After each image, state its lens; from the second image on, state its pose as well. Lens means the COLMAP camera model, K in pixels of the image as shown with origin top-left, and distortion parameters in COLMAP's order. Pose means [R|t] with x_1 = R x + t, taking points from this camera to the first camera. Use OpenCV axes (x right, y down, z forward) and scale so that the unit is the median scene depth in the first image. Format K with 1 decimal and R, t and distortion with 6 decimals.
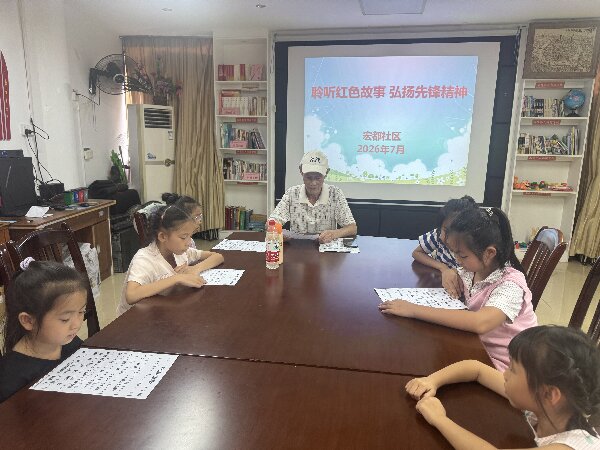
lens RADIAL K [[427.6, 0, 298.7], [0, 427.6, 229.5], [0, 0, 1]] dist [0.040986, -0.050688]
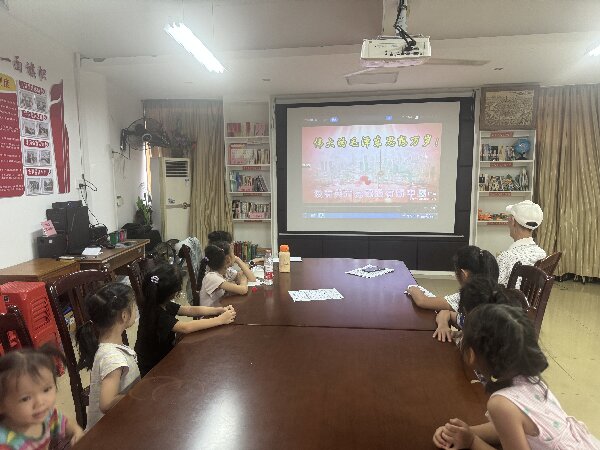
lens RADIAL K [[427.6, 0, 300.6], [0, 427.6, 231.0], [0, 0, 1]] dist [0.040986, -0.050688]
pose [[0.998791, -0.030485, 0.038561, -0.041730], [0.033473, 0.996283, -0.079369, 0.014487], [-0.035998, 0.080564, 0.996099, -0.167270]]
